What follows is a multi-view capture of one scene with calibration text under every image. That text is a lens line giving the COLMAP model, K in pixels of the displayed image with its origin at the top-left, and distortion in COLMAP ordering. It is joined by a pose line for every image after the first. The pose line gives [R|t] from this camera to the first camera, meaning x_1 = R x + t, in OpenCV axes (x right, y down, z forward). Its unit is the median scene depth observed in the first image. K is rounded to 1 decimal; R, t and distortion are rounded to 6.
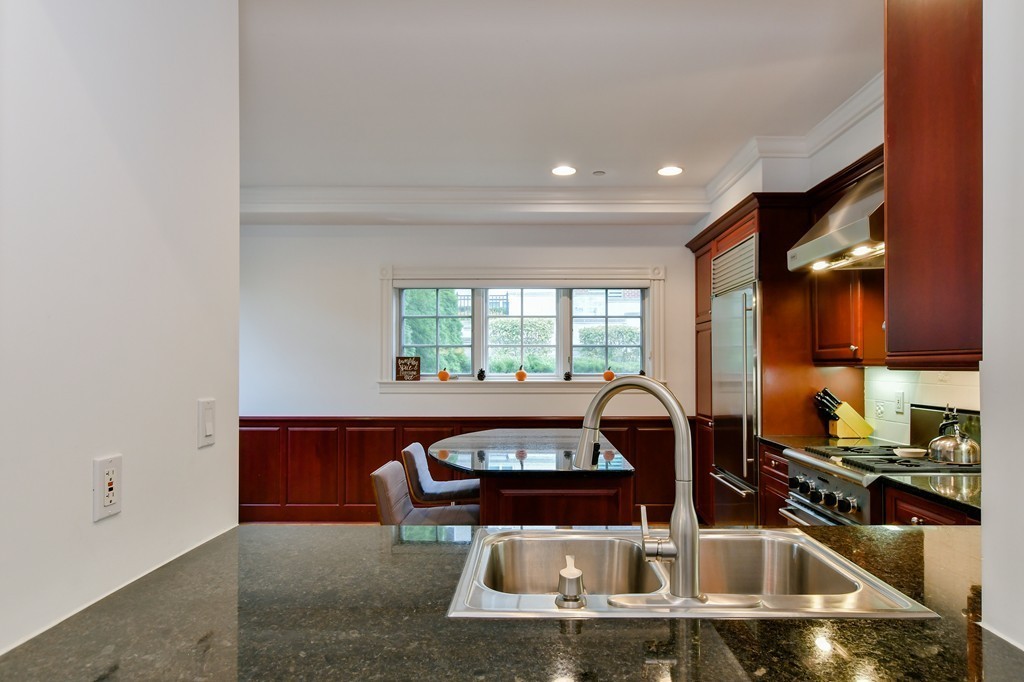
lens RADIAL K [[626.3, 0, 531.0], [0, 626.3, 361.7], [0, 0, 1]] dist [-0.002700, 0.000227]
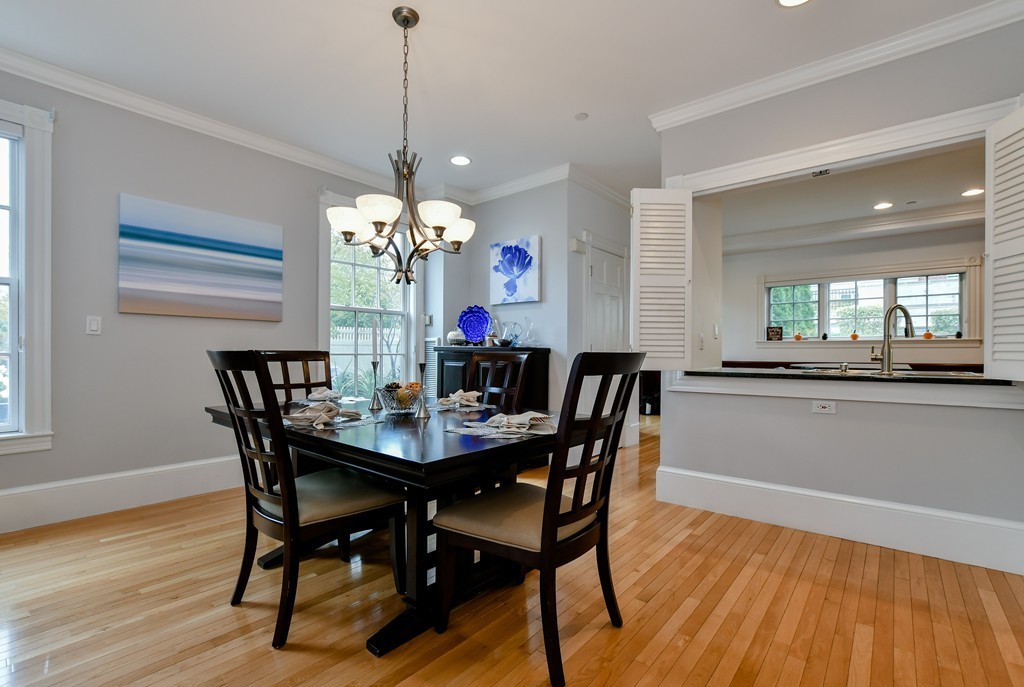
lens RADIAL K [[457.8, 0, 514.8], [0, 457.8, 353.6], [0, 0, 1]] dist [-0.020015, 0.000101]
pose [[0.768847, 0.002993, -0.639425, 0.053884], [0.001800, 0.999975, 0.006845, 0.054855], [0.639430, -0.006414, 0.768823, -0.414753]]
